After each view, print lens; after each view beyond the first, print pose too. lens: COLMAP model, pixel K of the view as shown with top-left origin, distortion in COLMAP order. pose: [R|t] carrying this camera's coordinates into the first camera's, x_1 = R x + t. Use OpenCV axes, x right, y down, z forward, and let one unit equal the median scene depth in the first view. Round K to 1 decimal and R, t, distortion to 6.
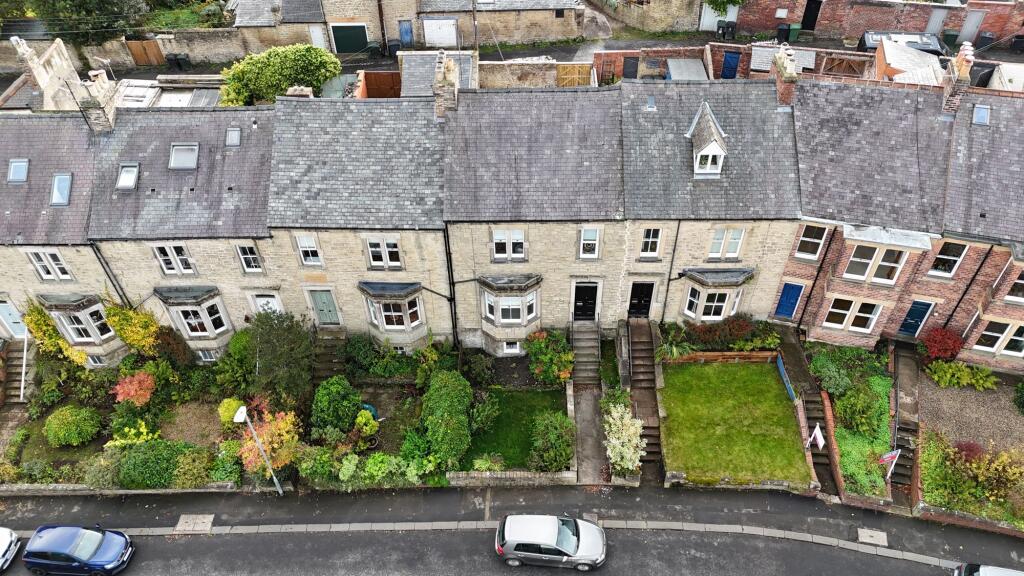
lens RADIAL K [[759.6, 0, 519.0], [0, 759.6, 287.7], [0, 0, 1]] dist [0.023808, -0.008058]
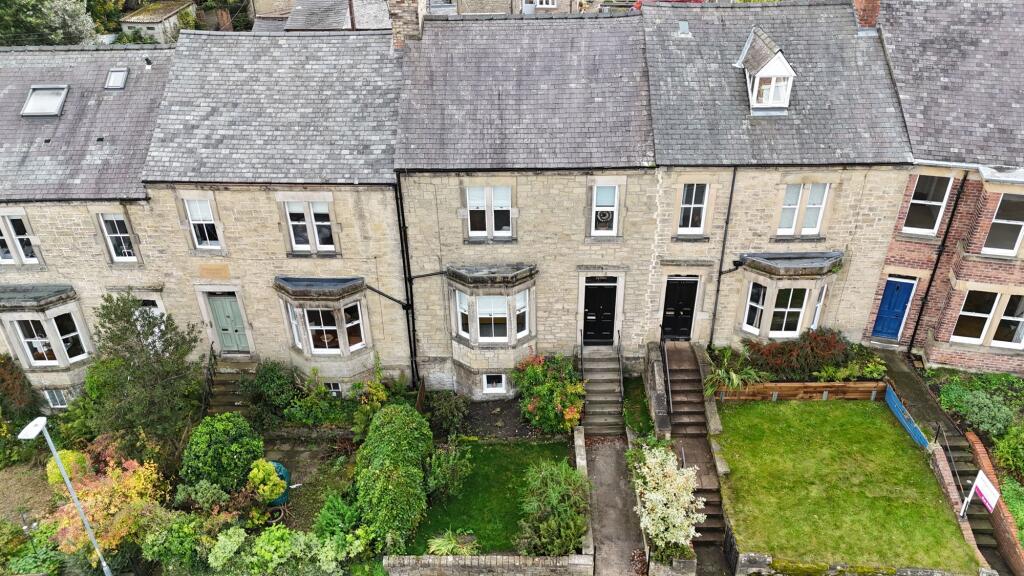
lens RADIAL K [[759.6, 0, 519.0], [0, 759.6, 287.7], [0, 0, 1]] dist [0.023808, -0.008058]
pose [[0.999988, 0.002486, -0.004303, 0.017273], [-0.003442, 0.971014, -0.238999, 0.176336], [0.003584, 0.239011, 0.971010, 0.339433]]
